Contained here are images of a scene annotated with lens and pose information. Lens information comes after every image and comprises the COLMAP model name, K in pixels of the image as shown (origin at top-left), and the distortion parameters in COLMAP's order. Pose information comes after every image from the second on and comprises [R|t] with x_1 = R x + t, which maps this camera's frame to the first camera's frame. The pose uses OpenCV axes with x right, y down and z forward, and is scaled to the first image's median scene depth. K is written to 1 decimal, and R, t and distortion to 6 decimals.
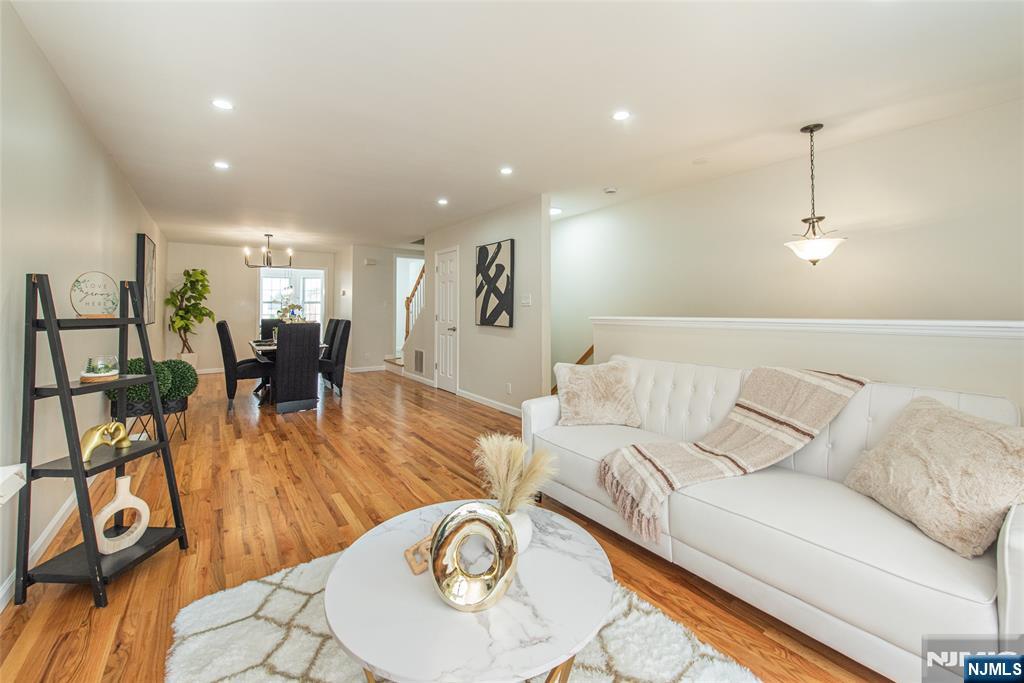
lens RADIAL K [[413.1, 0, 516.6], [0, 413.1, 305.9], [0, 0, 1]] dist [-0.000574, -0.000145]
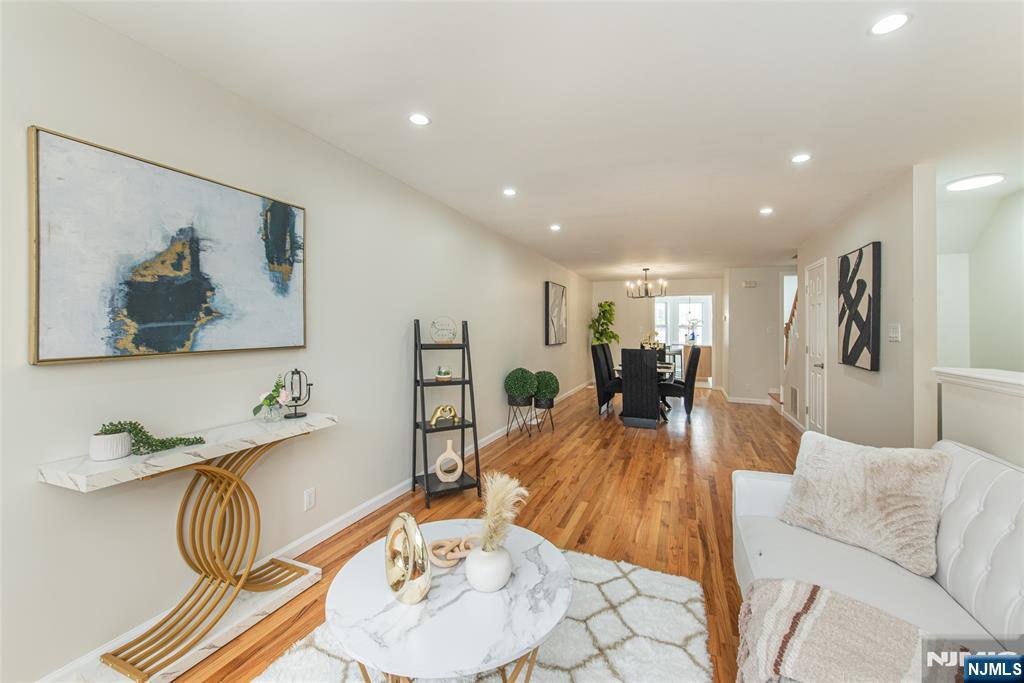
lens RADIAL K [[413.7, 0, 522.0], [0, 413.7, 329.2], [0, 0, 1]] dist [0.001447, 0.000039]
pose [[0.540075, 0.011400, -0.841540, 0.233530], [-0.007138, 0.999934, 0.008965, -0.018217], [0.841587, 0.001165, 0.540121, 0.128765]]
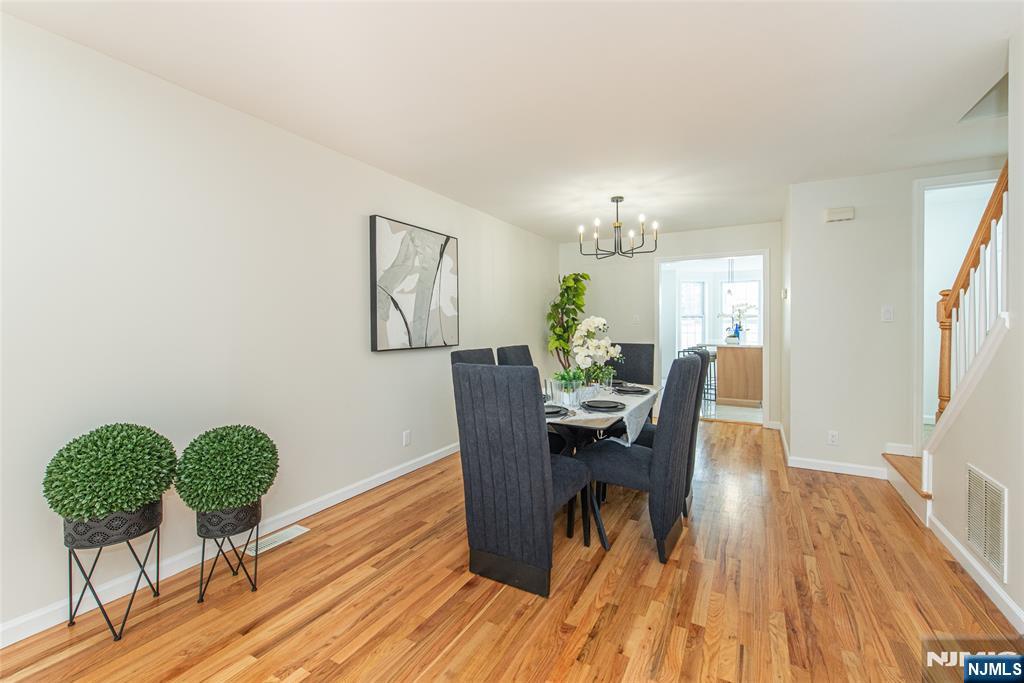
lens RADIAL K [[444.1, 0, 512.0], [0, 444.1, 341.5], [0, 0, 1]] dist [0.001228, 0.000143]
pose [[0.432250, 0.034181, -0.901106, -0.138492], [0.007052, 0.999123, 0.041282, 0.002998], [0.901726, -0.024199, 0.431630, 0.801532]]
